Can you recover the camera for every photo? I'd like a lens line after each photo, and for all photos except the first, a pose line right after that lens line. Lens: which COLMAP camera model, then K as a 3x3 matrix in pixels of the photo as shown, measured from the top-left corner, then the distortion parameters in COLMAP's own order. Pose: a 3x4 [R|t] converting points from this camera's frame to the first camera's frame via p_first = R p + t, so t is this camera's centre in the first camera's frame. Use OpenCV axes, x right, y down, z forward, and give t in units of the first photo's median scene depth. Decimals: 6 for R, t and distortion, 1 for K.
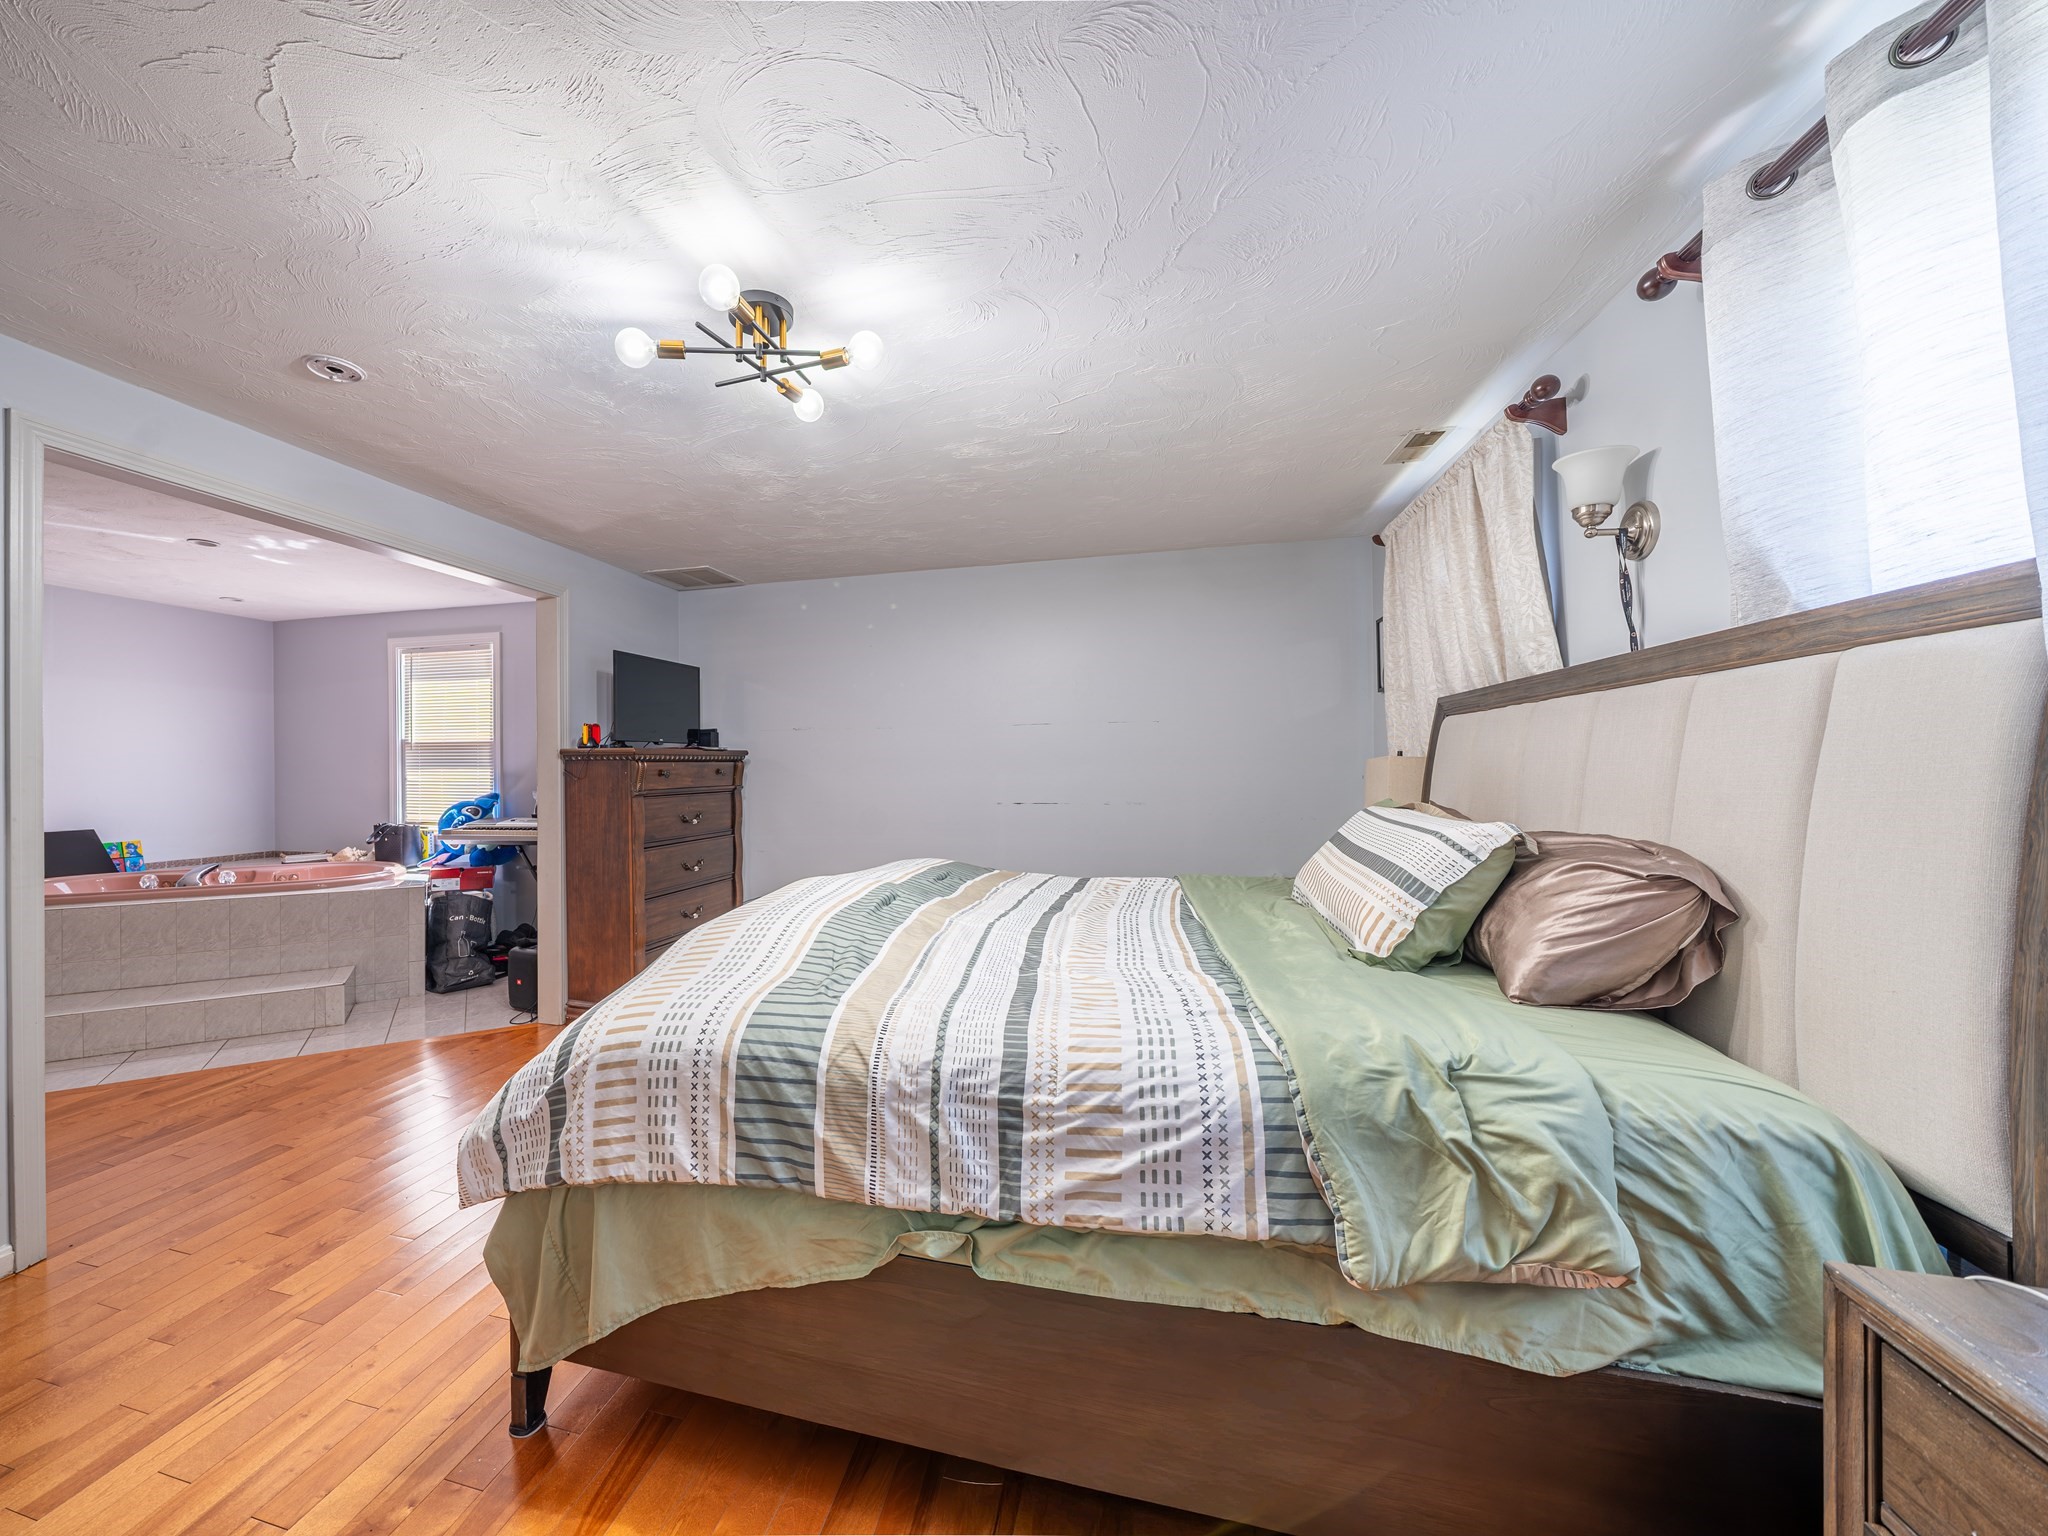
lens RADIAL K [[779.1, 0, 1016.7], [0, 779.1, 772.8], [0, 0, 1]] dist [-0.002936, -0.000295]
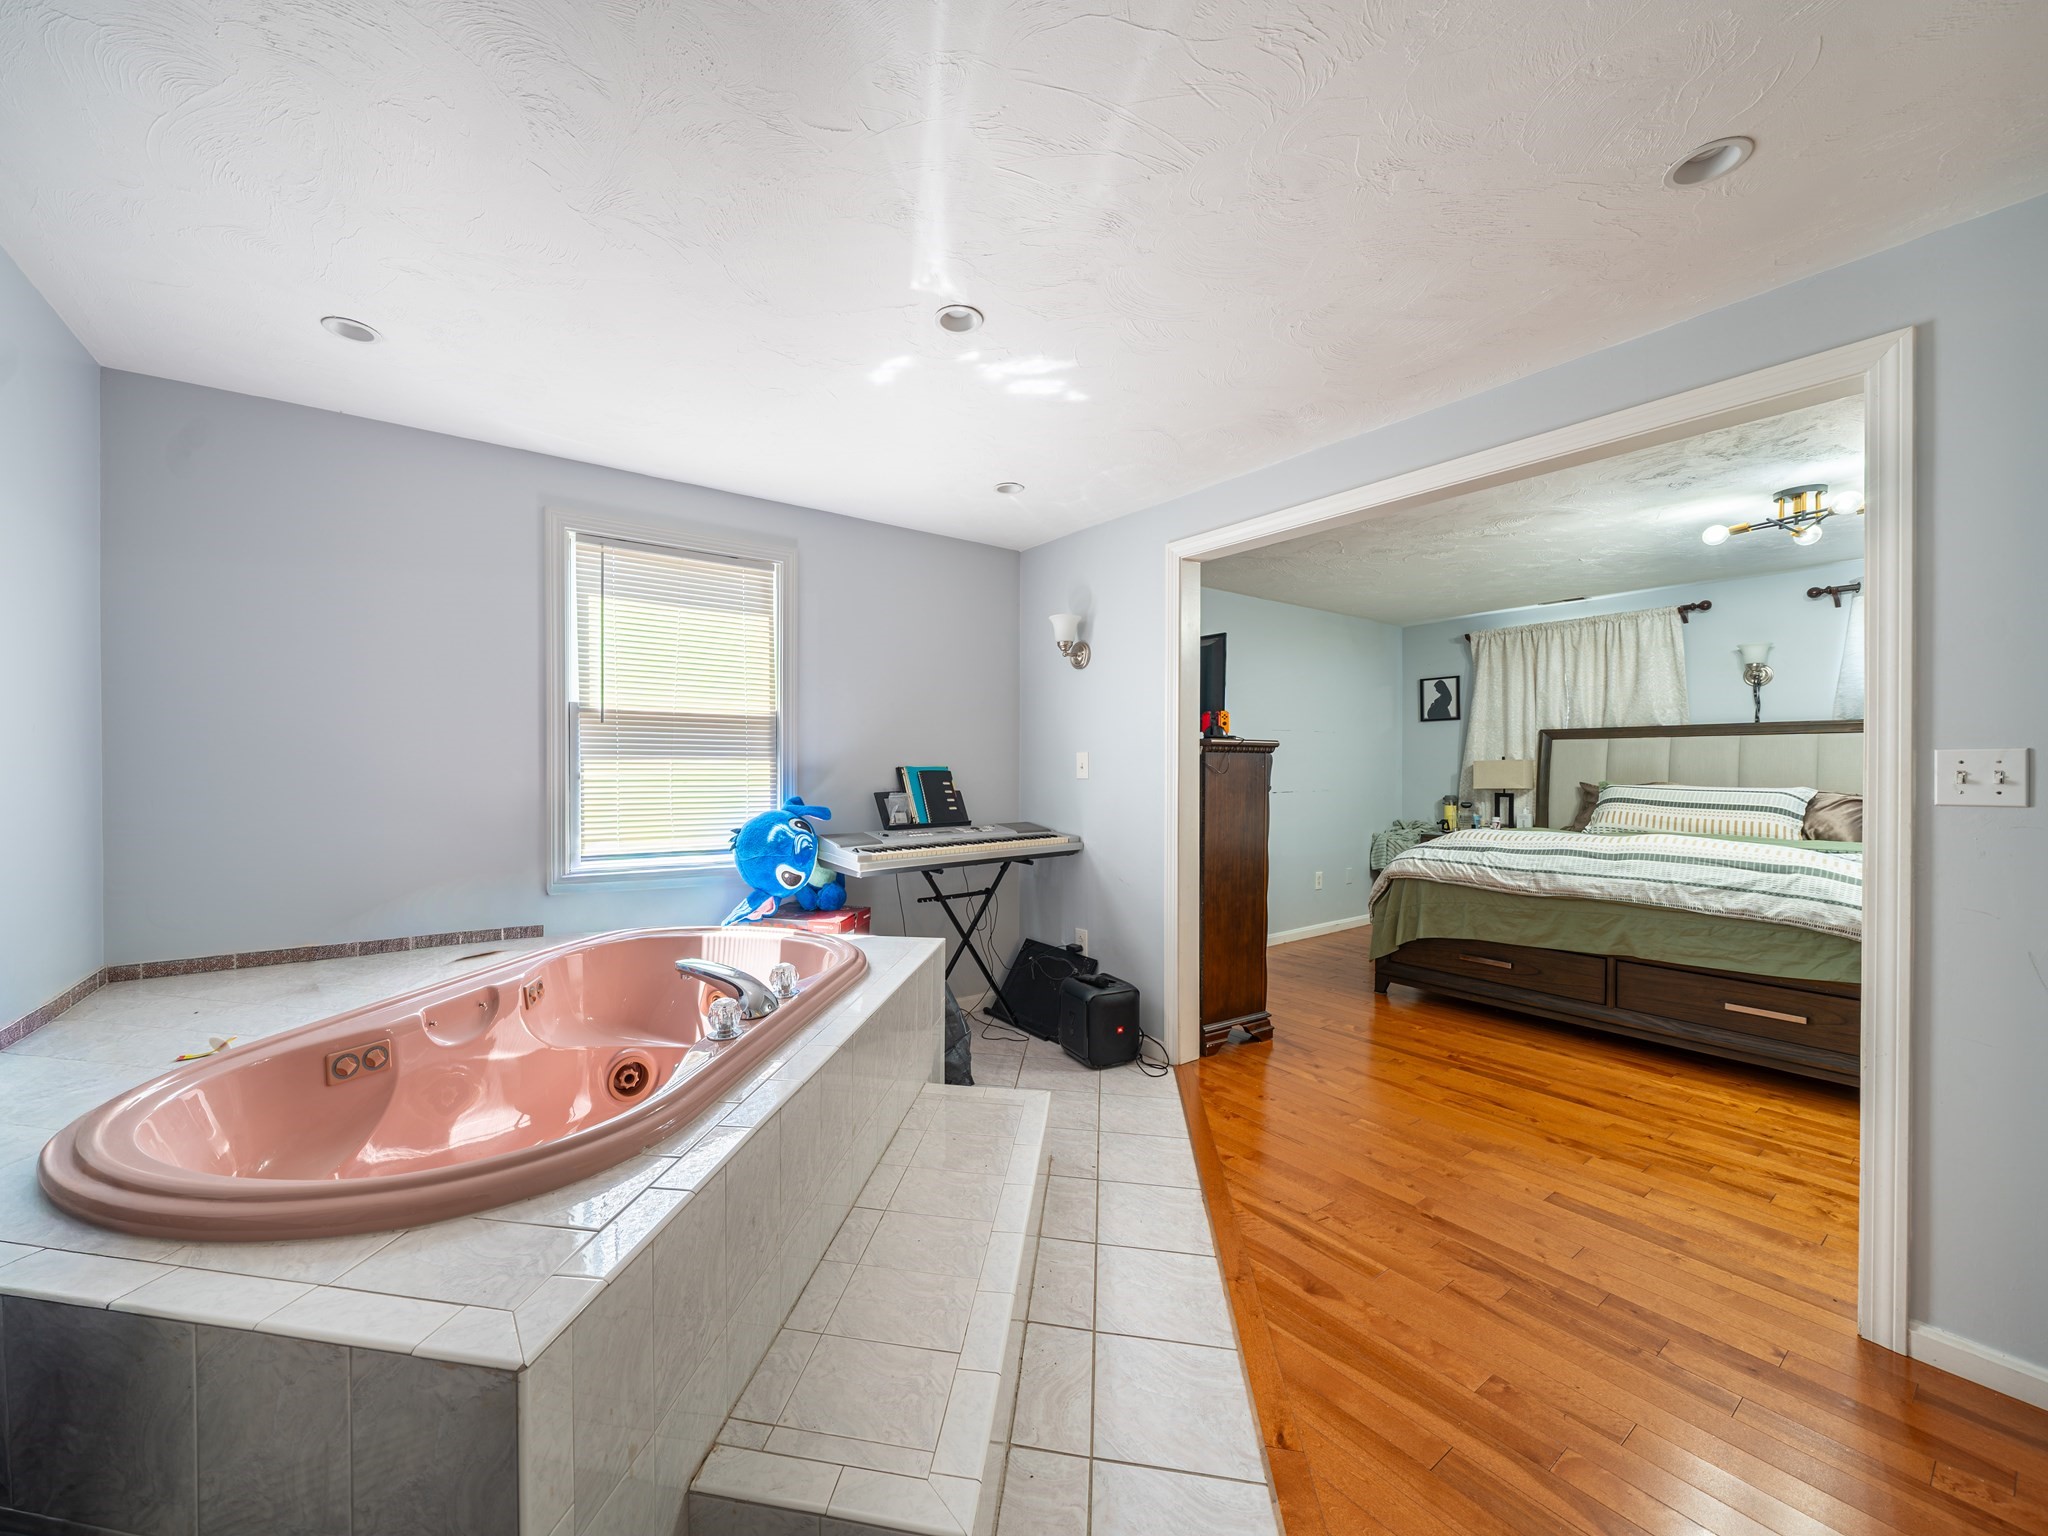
lens RADIAL K [[779.1, 0, 1016.7], [0, 779.1, 772.8], [0, 0, 1]] dist [-0.002936, -0.000295]
pose [[0.667678, -0.001217, 0.744450, -1.024024], [-0.005118, 0.999968, 0.006225, 0.001262], [-0.744433, -0.007966, 0.667650, 0.426567]]
